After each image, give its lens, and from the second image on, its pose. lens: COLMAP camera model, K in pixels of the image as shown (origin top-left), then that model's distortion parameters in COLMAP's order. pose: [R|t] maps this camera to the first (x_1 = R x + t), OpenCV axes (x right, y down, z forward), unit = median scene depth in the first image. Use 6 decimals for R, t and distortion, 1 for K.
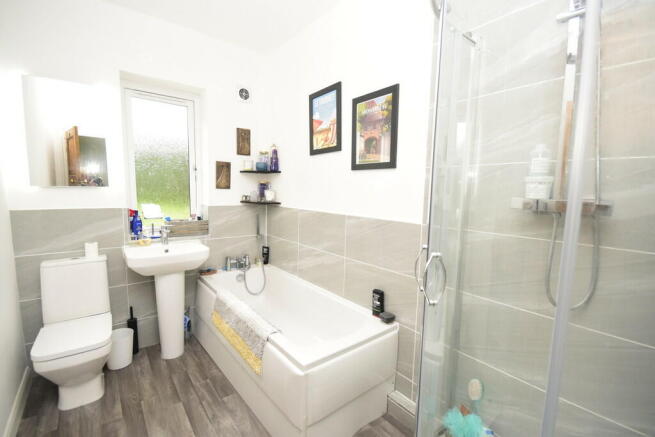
lens RADIAL K [[288.3, 0, 327.8], [0, 288.3, 218.7], [0, 0, 1]] dist [-0.002523, -0.000796]
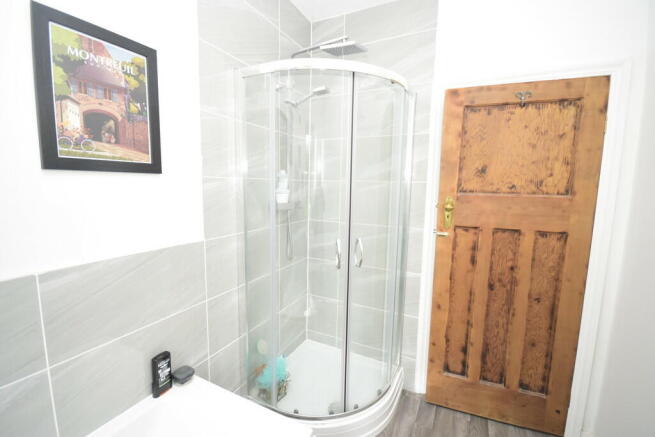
lens RADIAL K [[288.3, 0, 328.4], [0, 288.3, 217.6], [0, 0, 1]] dist [-0.002523, -0.000796]
pose [[-0.407859, -0.142252, 0.901896, -0.540543], [0.063314, 0.981005, 0.183361, -0.162792], [-0.910847, 0.131888, -0.391105, 0.862027]]
